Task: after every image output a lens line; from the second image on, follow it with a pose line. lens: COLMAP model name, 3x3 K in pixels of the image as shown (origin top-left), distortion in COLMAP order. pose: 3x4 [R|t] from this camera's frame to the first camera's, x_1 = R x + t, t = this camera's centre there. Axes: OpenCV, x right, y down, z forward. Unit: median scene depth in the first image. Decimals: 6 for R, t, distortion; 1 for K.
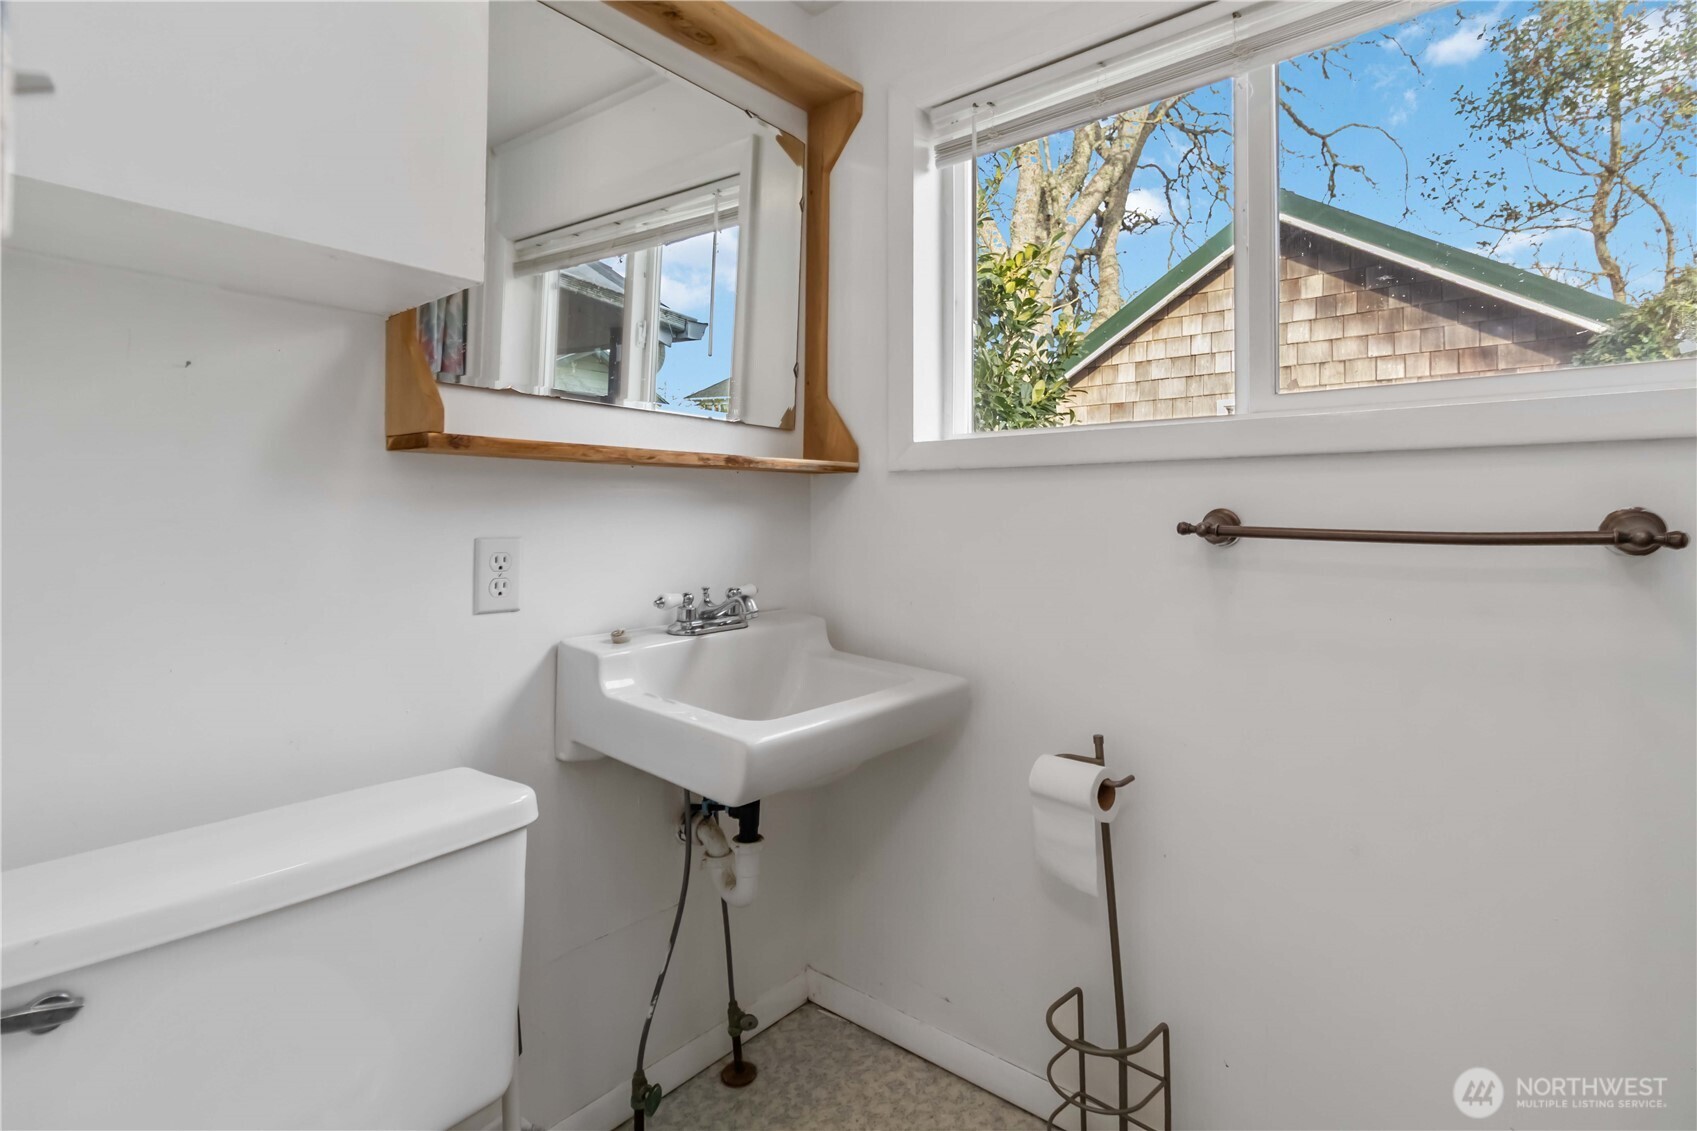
lens RADIAL K [[814.1, 0, 866.3], [0, 814.1, 471.8], [0, 0, 1]] dist [0.013592, -0.001143]
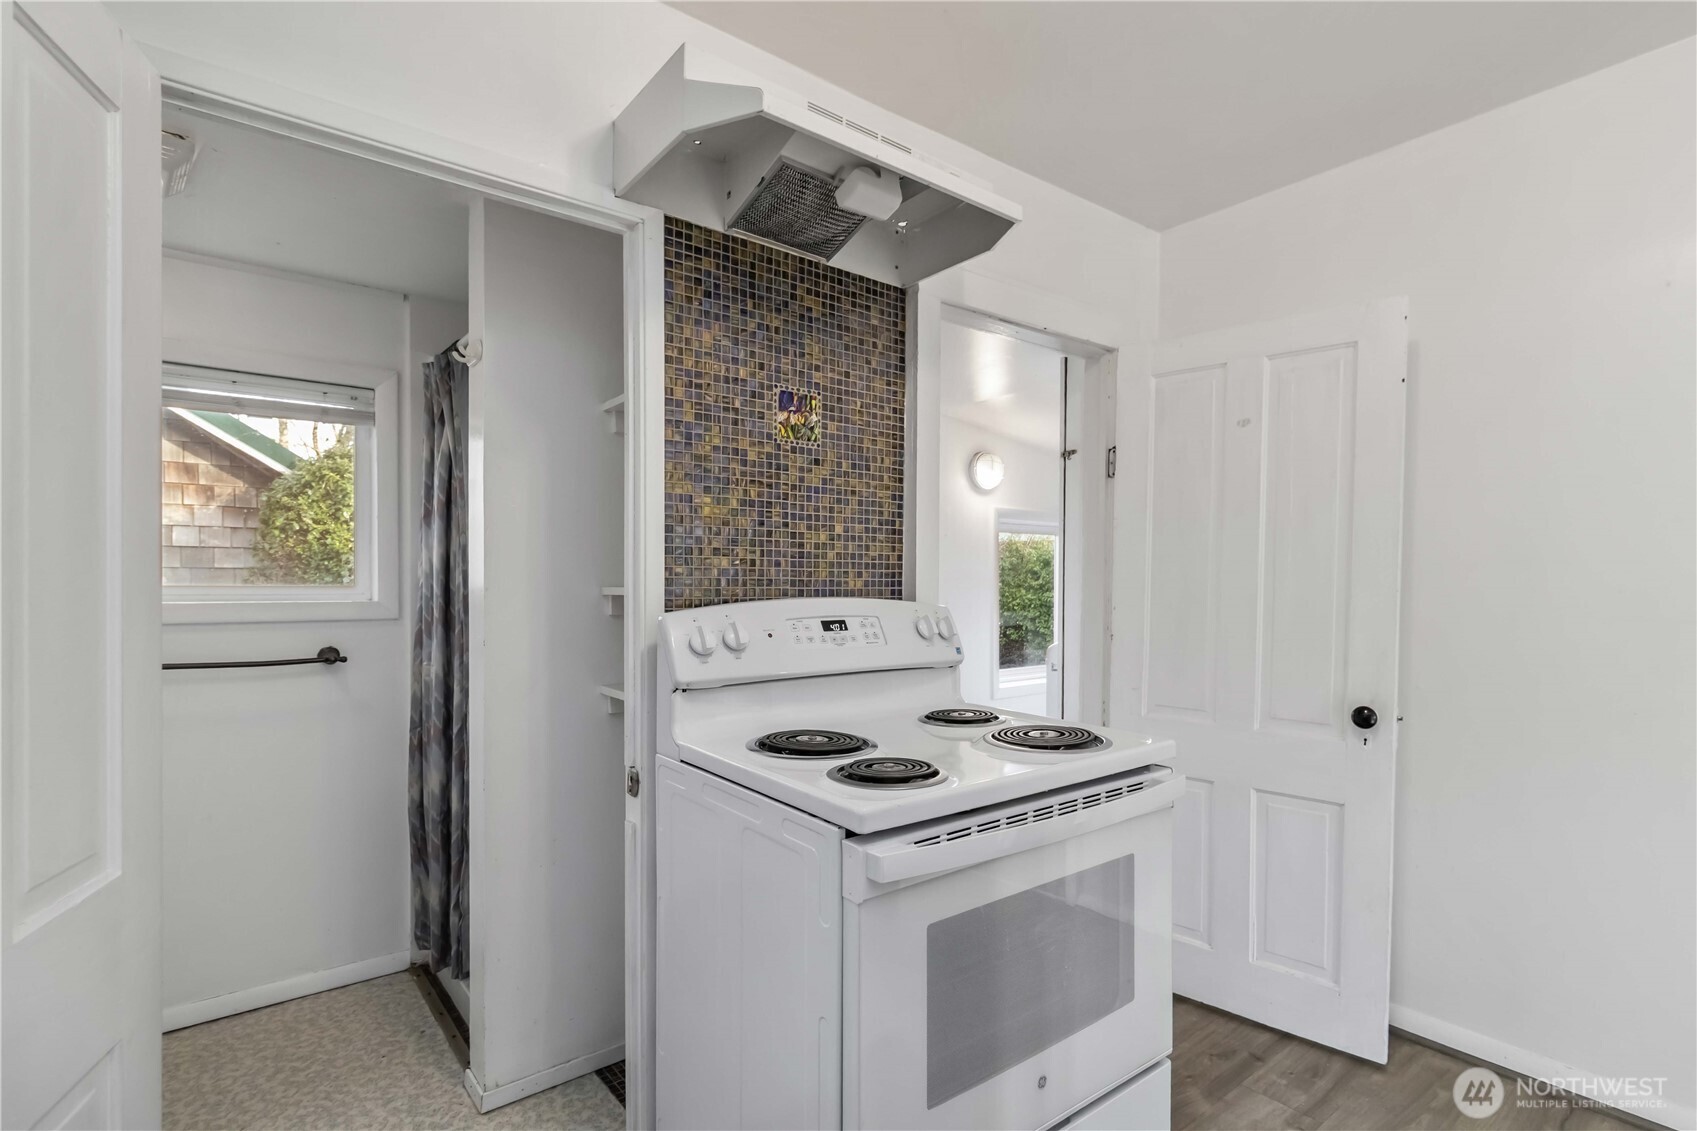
lens RADIAL K [[814.1, 0, 845.1], [0, 814.1, 592.6], [0, 0, 1]] dist [0.013592, -0.001143]
pose [[0.213821, -0.010288, 0.976819, -0.287197], [-0.050756, 0.998477, 0.021627, -0.061189], [-0.975553, -0.054204, 0.212973, -0.261586]]
